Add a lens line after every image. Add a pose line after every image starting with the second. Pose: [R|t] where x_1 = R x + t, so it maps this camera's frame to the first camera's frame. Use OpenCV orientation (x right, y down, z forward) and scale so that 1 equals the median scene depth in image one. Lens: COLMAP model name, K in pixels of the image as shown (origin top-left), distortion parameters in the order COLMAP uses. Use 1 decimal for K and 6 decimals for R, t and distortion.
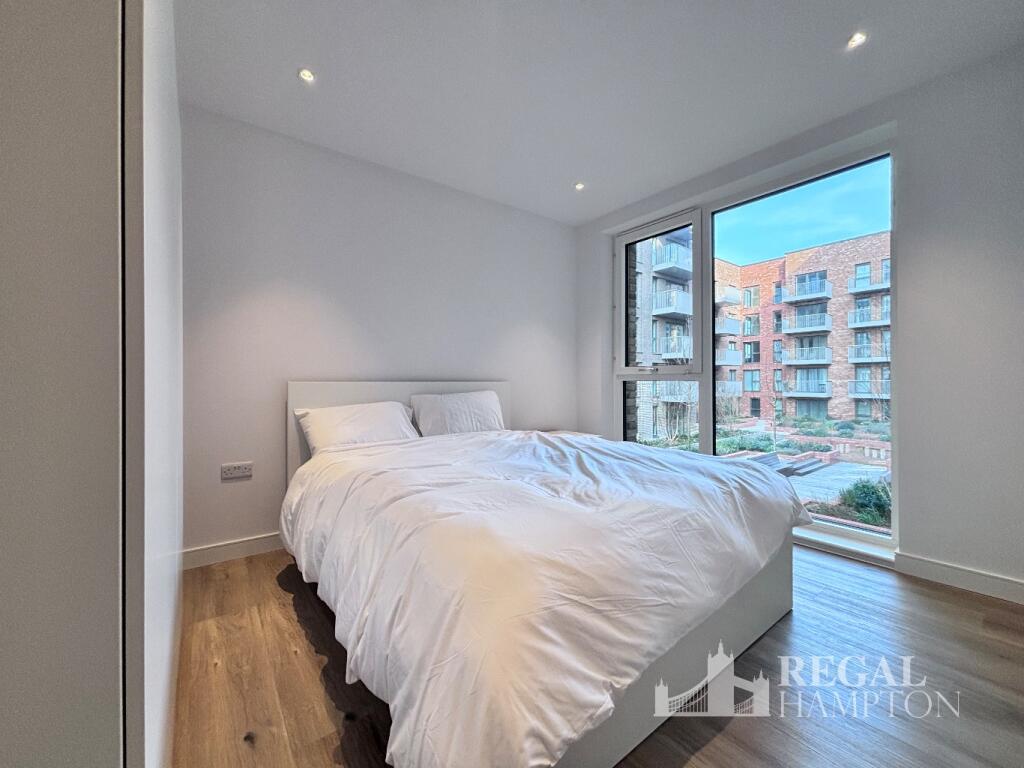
lens RADIAL K [[411.2, 0, 507.1], [0, 411.2, 379.2], [0, 0, 1]] dist [-0.002220, -0.000143]
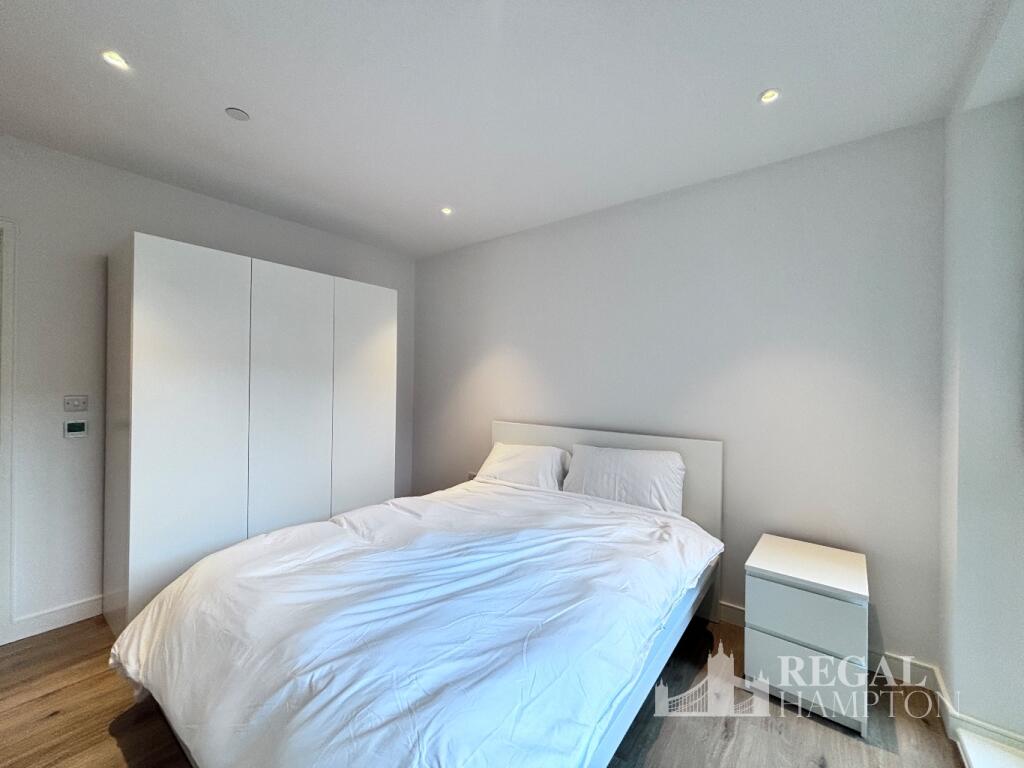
lens RADIAL K [[411.2, 0, 507.1], [0, 411.2, 379.2], [0, 0, 1]] dist [-0.002220, -0.000143]
pose [[0.263160, 0.005924, -0.964734, 0.675779], [-0.013357, 0.999908, 0.002497, -0.114546], [0.964660, 0.012229, 0.263215, 0.614738]]
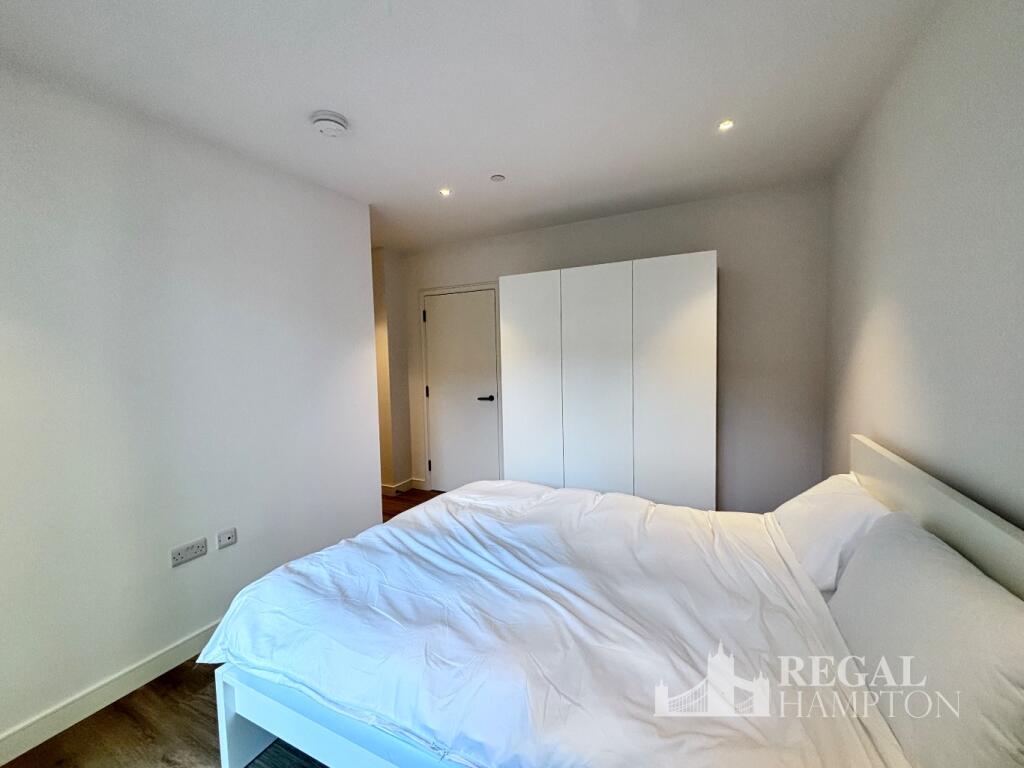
lens RADIAL K [[411.2, 0, 507.1], [0, 411.2, 379.2], [0, 0, 1]] dist [-0.002220, -0.000143]
pose [[-0.888180, 0.058654, -0.455737, 0.341506], [0.033473, 0.997443, 0.063138, -0.143768], [0.458275, 0.040823, -0.887872, 1.234038]]
